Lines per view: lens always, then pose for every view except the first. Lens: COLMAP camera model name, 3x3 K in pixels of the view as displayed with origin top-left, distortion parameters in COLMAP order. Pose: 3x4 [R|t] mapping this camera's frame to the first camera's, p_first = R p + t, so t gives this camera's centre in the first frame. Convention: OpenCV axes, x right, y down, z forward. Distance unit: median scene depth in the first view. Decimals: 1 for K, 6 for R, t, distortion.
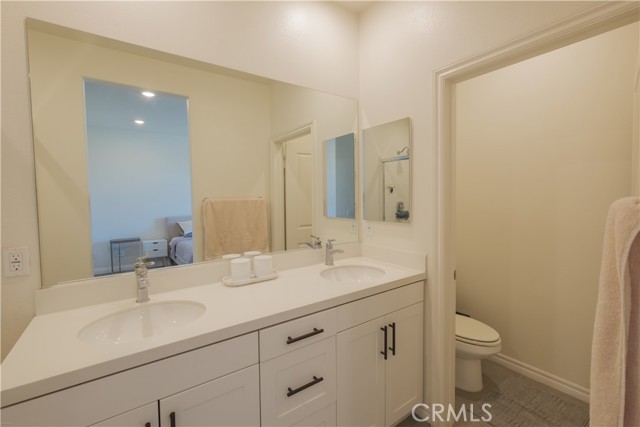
lens RADIAL K [[282.6, 0, 317.6], [0, 282.6, 209.1], [0, 0, 1]] dist [-0.002394, 0.000285]
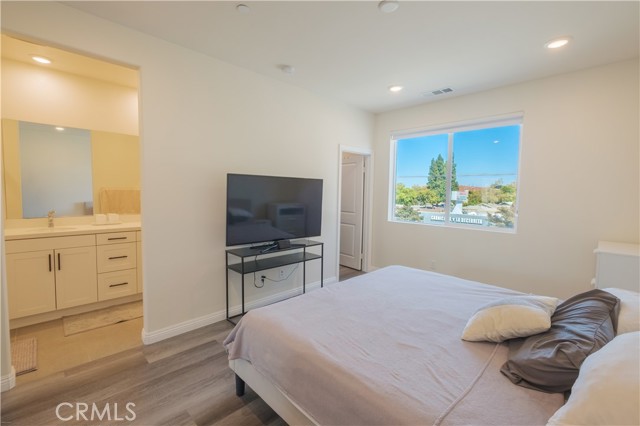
lens RADIAL K [[282.6, 0, 317.6], [0, 282.6, 208.6], [0, 0, 1]] dist [-0.002394, 0.000285]
pose [[0.986471, 0.020426, 0.162660, 0.562298], [-0.023831, 0.999535, 0.019007, 0.020097], [-0.162196, -0.022626, 0.986499, -0.799087]]
